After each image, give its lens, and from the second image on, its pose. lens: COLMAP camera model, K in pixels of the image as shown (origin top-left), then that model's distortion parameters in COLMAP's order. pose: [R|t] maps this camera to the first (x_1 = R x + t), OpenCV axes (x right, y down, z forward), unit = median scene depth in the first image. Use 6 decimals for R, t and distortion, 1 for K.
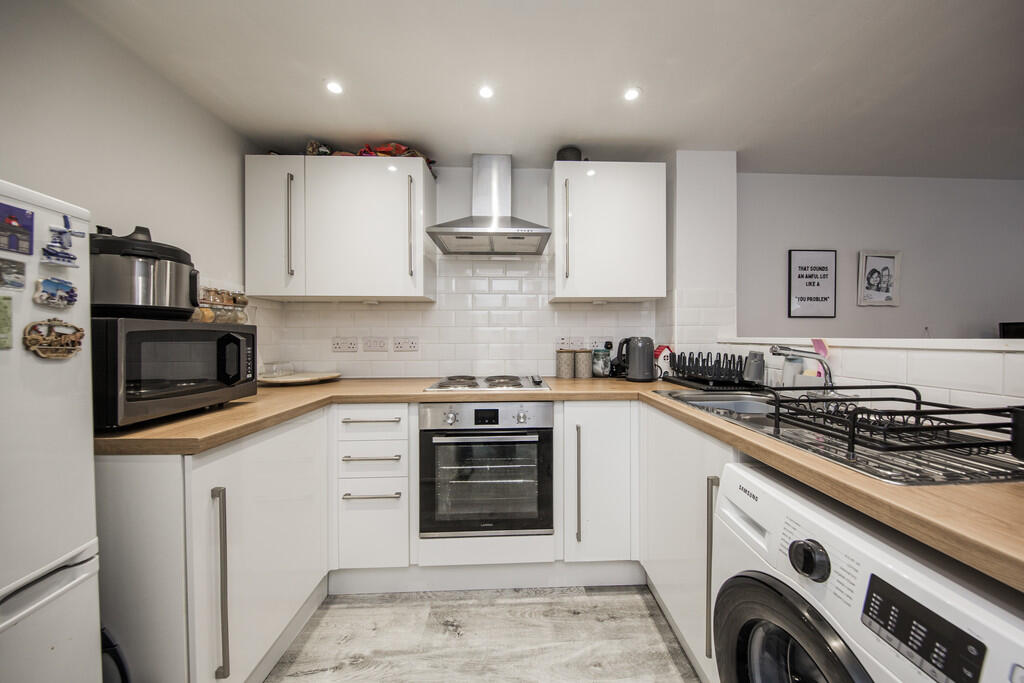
lens RADIAL K [[338.3, 0, 519.1], [0, 338.3, 336.1], [0, 0, 1]] dist [-0.014756, 0.000002]
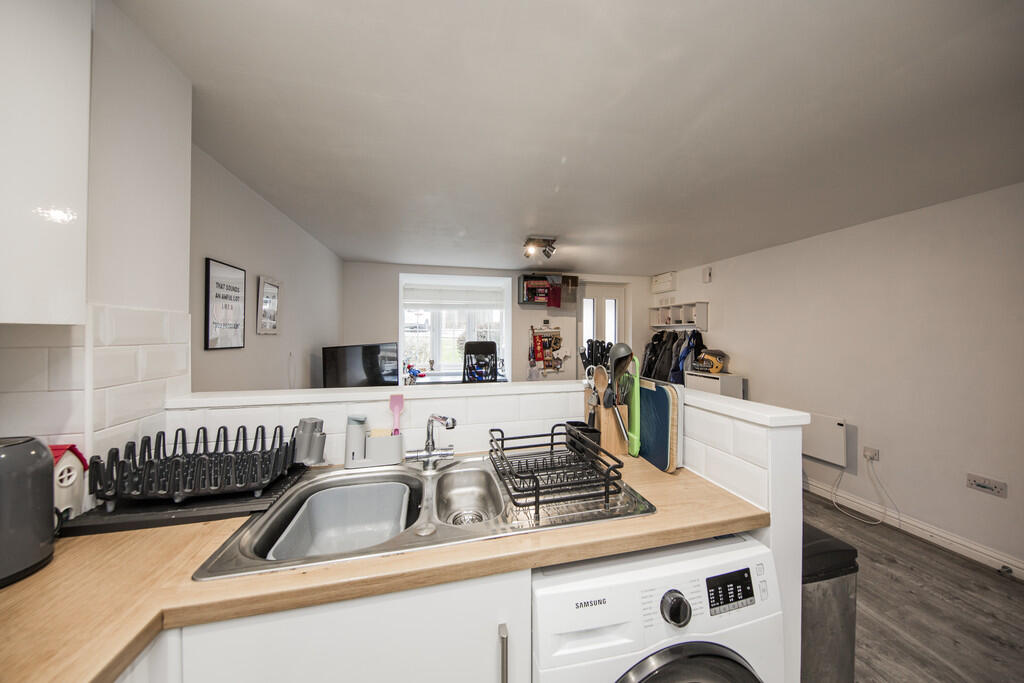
lens RADIAL K [[338.3, 0, 519.1], [0, 338.3, 336.1], [0, 0, 1]] dist [-0.014756, 0.000002]
pose [[-0.207312, -0.002081, 0.978273, -0.049904], [0.003759, 0.999989, 0.002924, -0.085723], [-0.978268, 0.004284, -0.207302, 0.484043]]
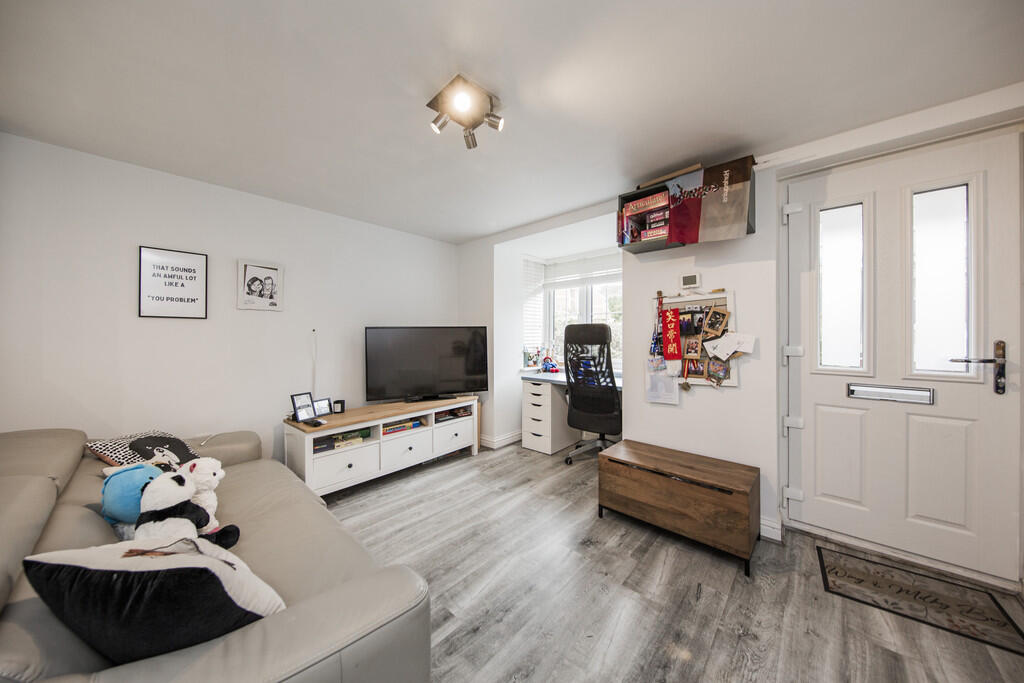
lens RADIAL K [[328.2, 0, 512.0], [0, 328.2, 335.8], [0, 0, 1]] dist [-0.000080, -0.000010]
pose [[0.696769, 0.000922, 0.717295, 0.878109], [0.000646, 0.999998, -0.001914, -0.000173], [-0.717295, 0.001797, 0.696767, -0.402760]]
